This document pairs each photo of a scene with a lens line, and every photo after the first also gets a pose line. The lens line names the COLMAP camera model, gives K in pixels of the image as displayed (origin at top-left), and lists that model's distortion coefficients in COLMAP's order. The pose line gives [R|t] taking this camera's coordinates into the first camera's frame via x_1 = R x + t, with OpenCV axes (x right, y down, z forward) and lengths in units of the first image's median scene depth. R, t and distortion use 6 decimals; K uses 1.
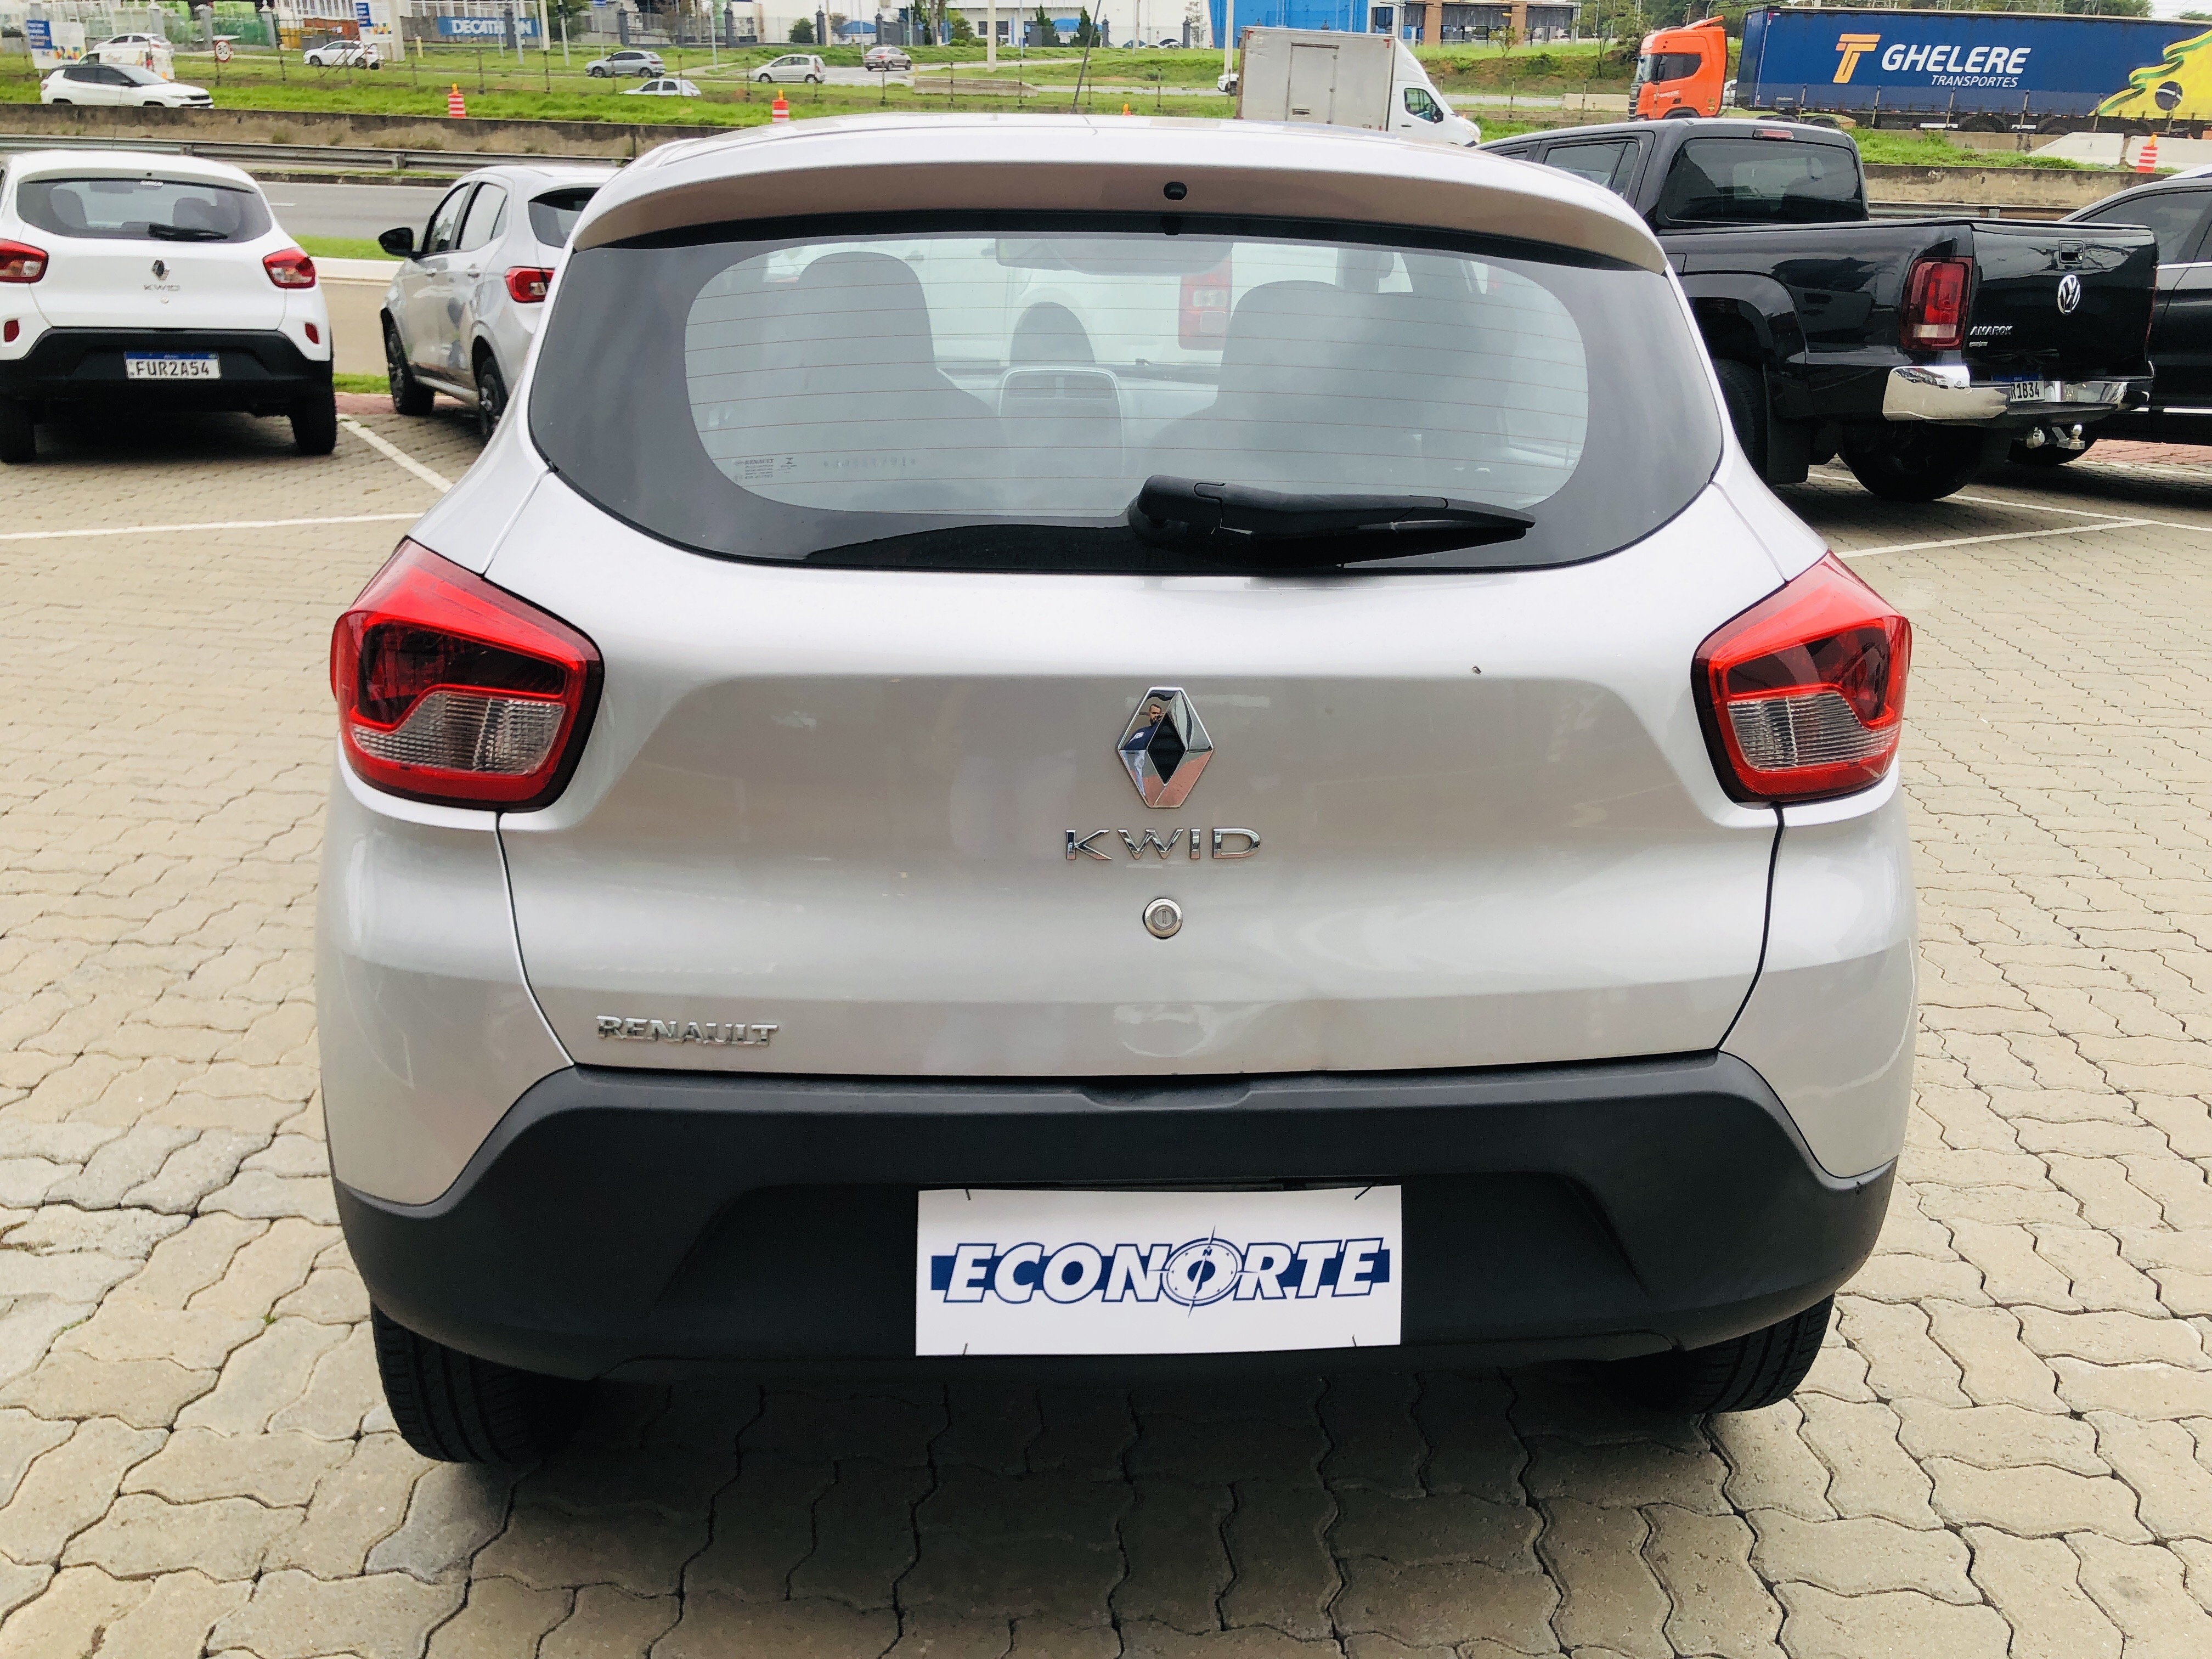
lens RADIAL K [[1800.0, 0, 1079.2], [0, 1800.0, 819.7], [0, 0, 1]] dist [0.080970, -0.119986]
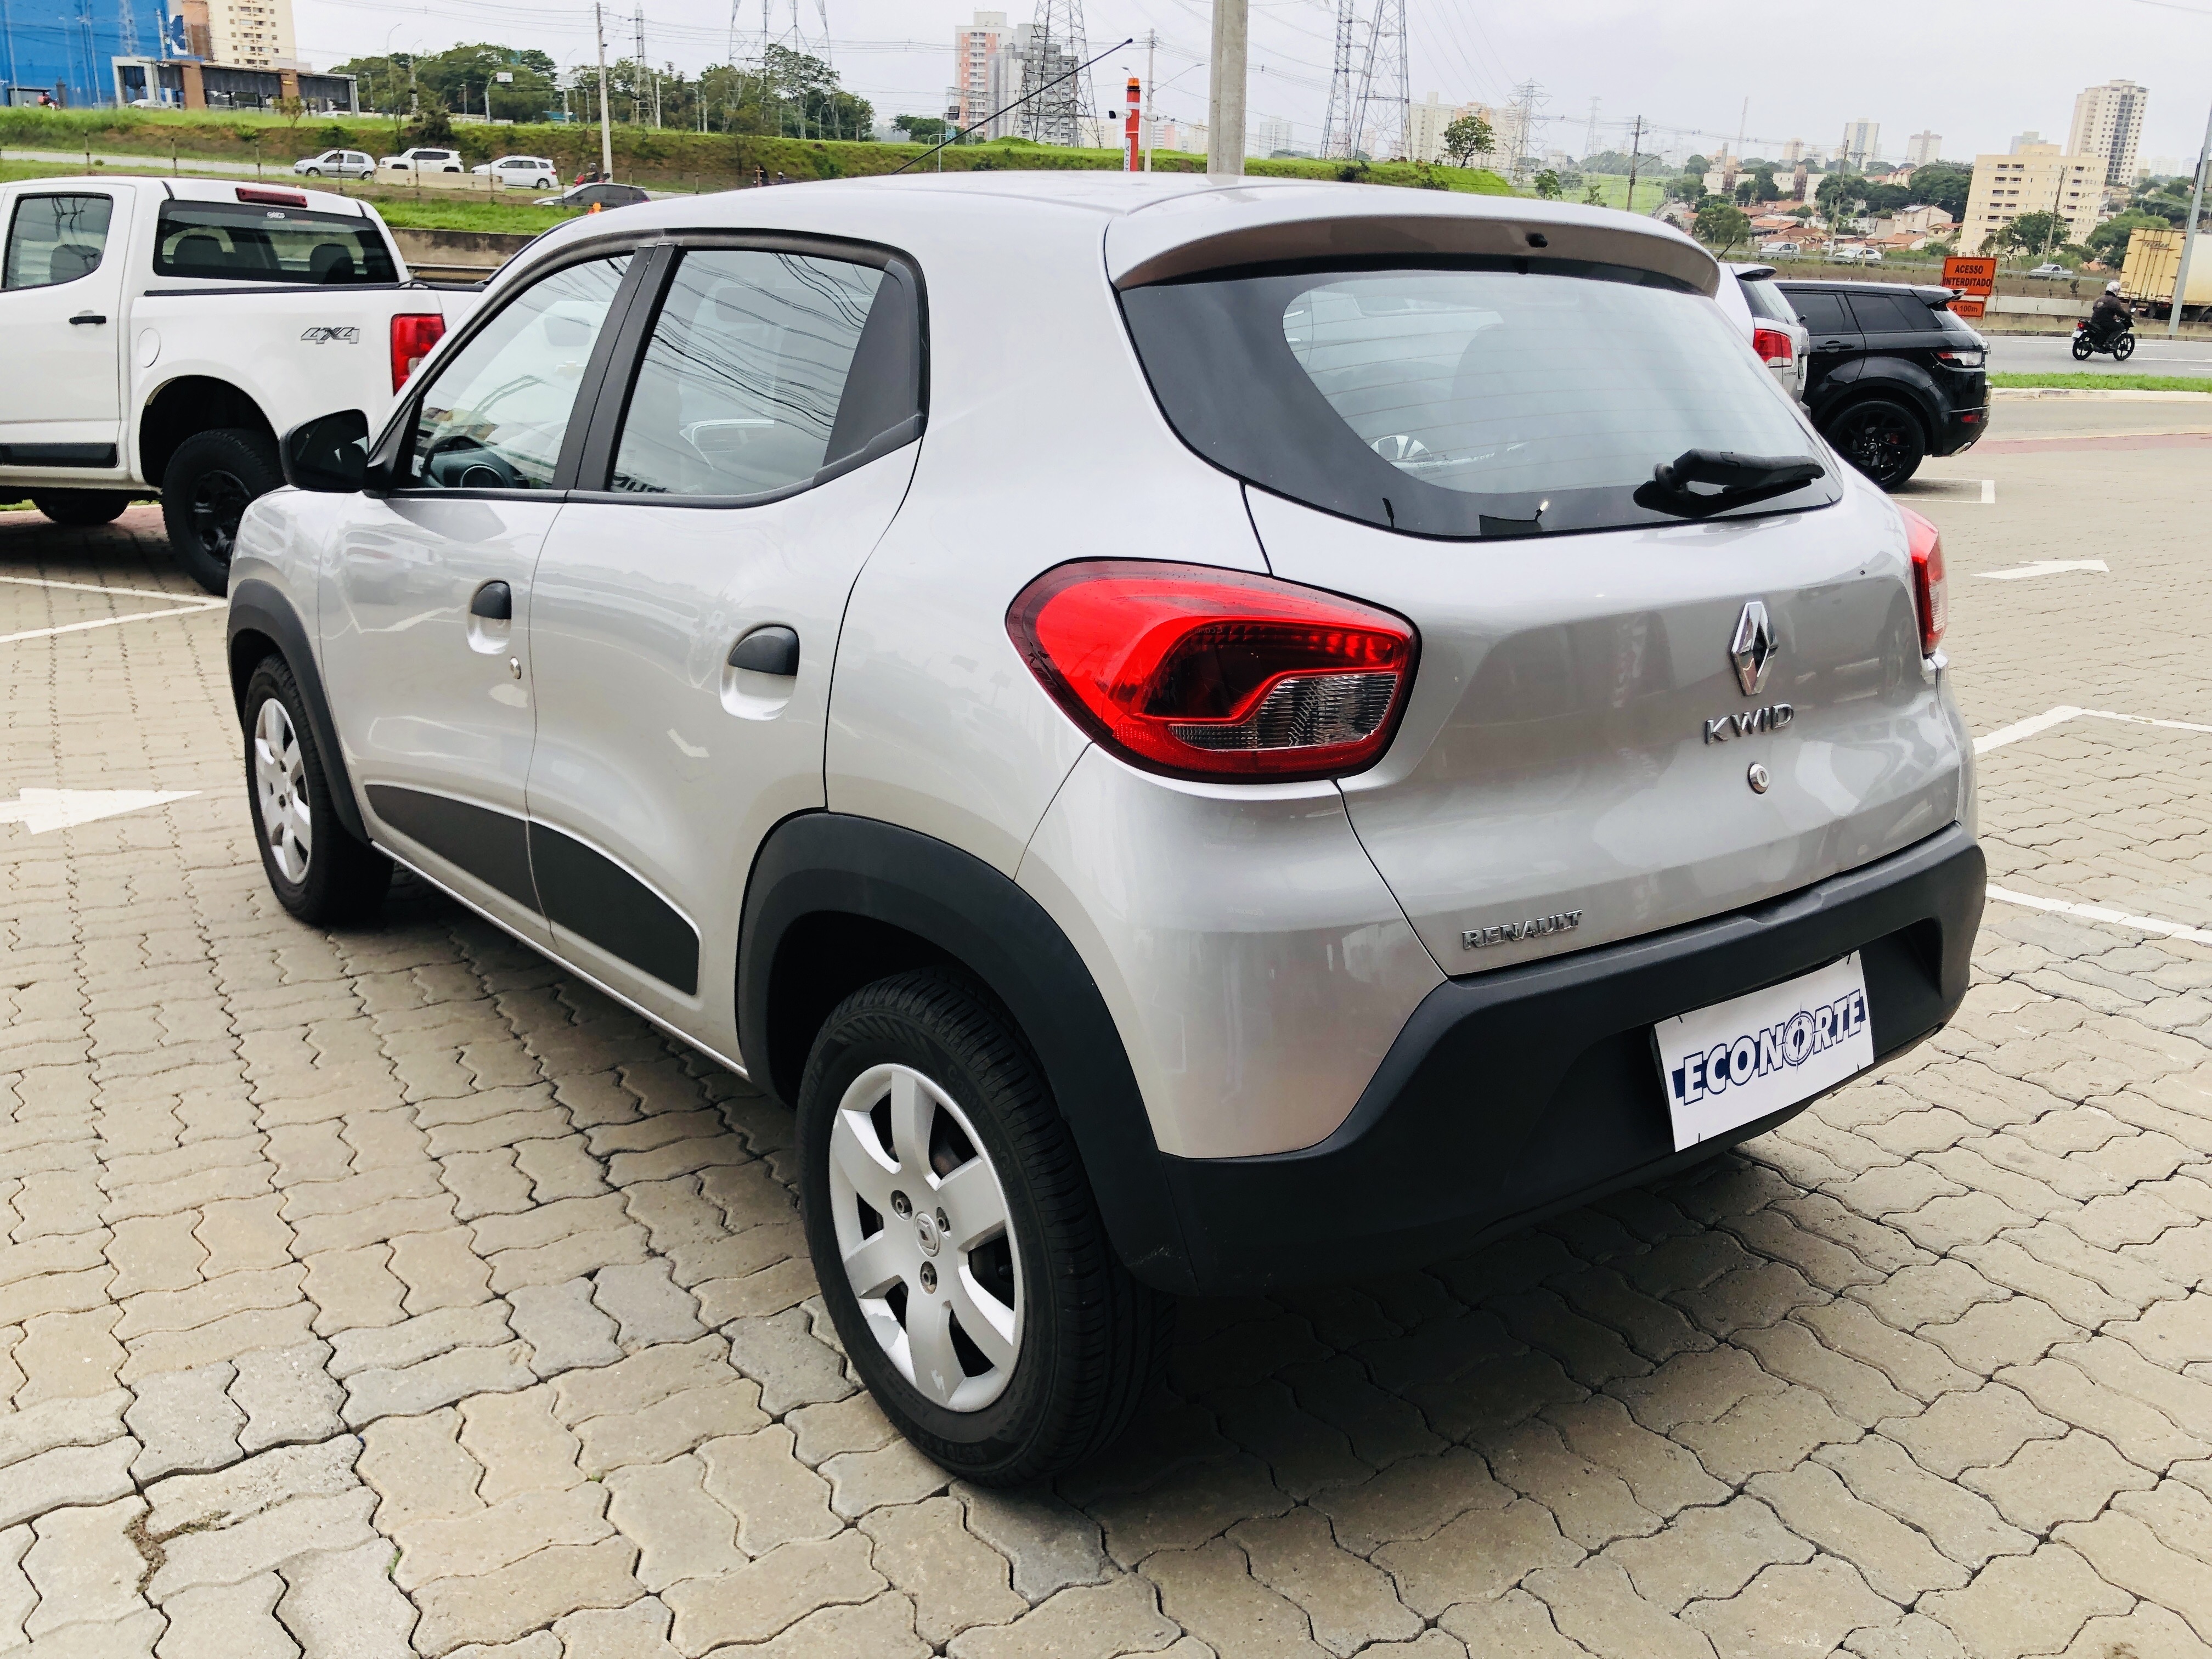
lens RADIAL K [[1824.6, 0, 1090.3], [0, 1824.6, 817.7], [0, 0, 1]] dist [0.017706, -0.014691]
pose [[0.824748, -0.159355, 0.542583, -1.064413], [0.180829, 0.983416, 0.013960, -0.023110], [-0.535810, 0.086601, 0.839886, 0.132704]]
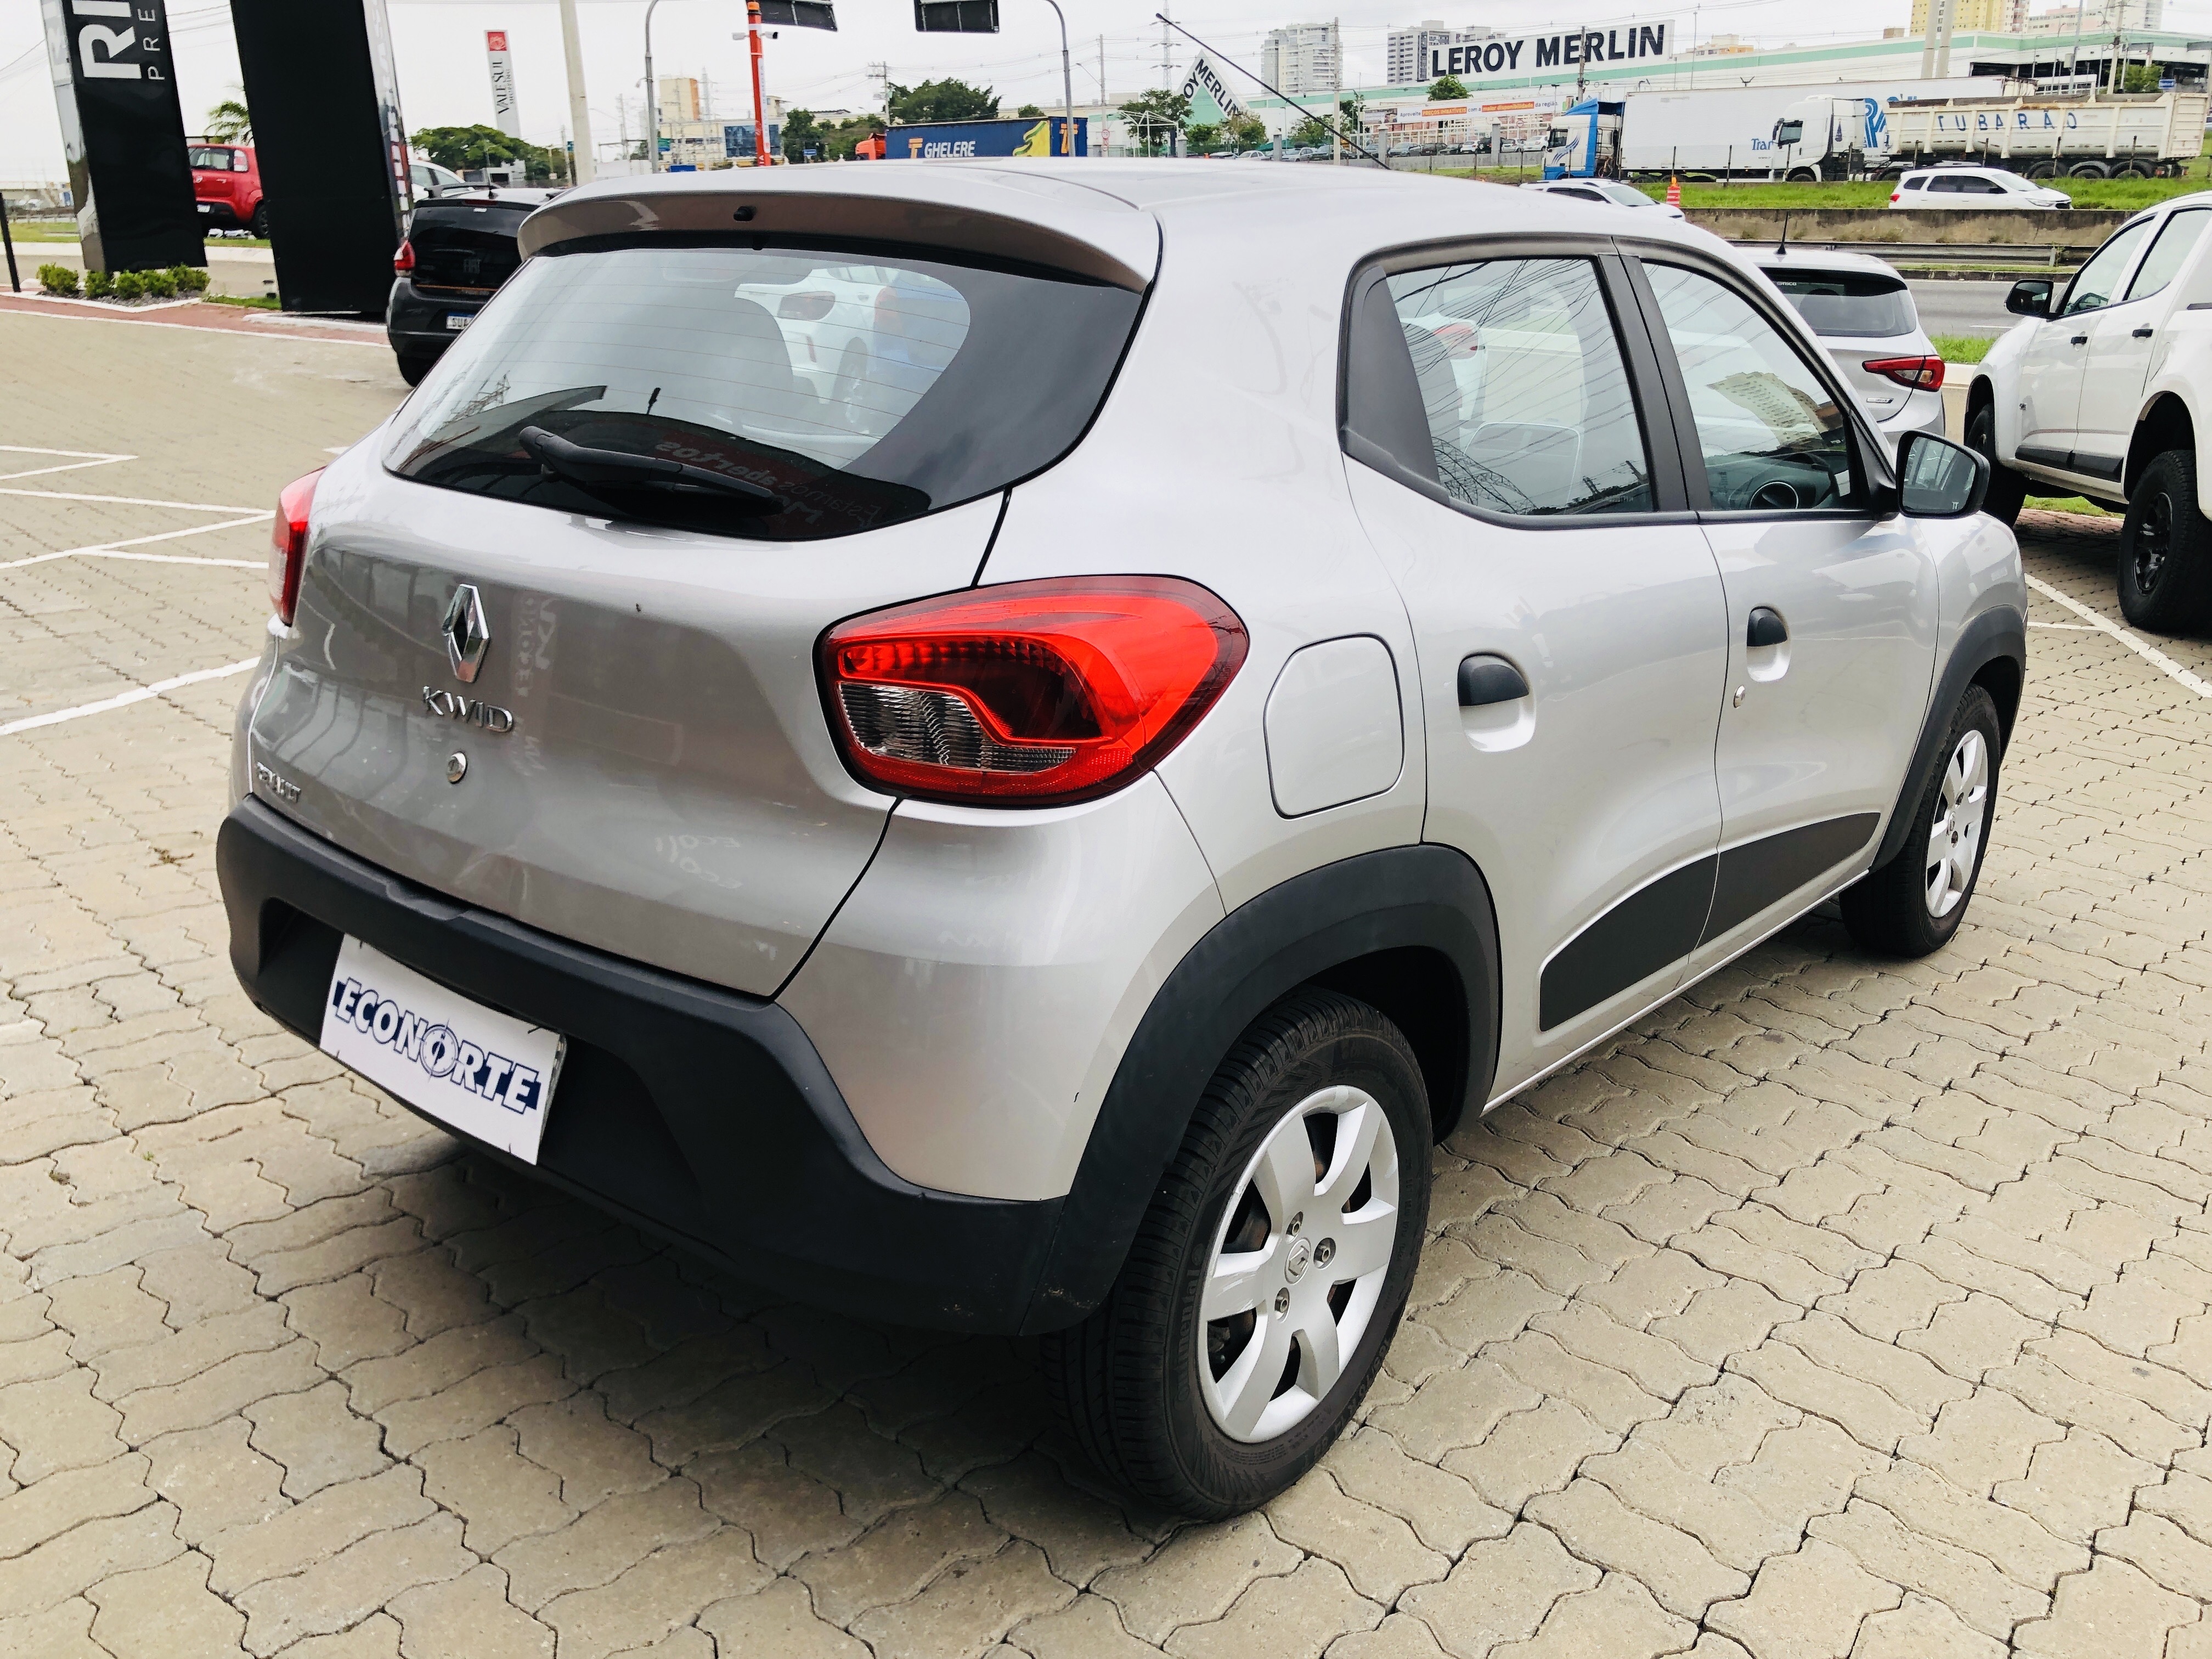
lens RADIAL K [[1824.6, 0, 1090.3], [0, 1824.6, 817.7], [0, 0, 1]] dist [0.017706, -0.014691]
pose [[0.715594, 0.195627, -0.670564, 1.214681], [-0.229071, 0.972616, 0.039292, -0.062652], [0.659888, 0.125489, 0.740810, 0.332011]]
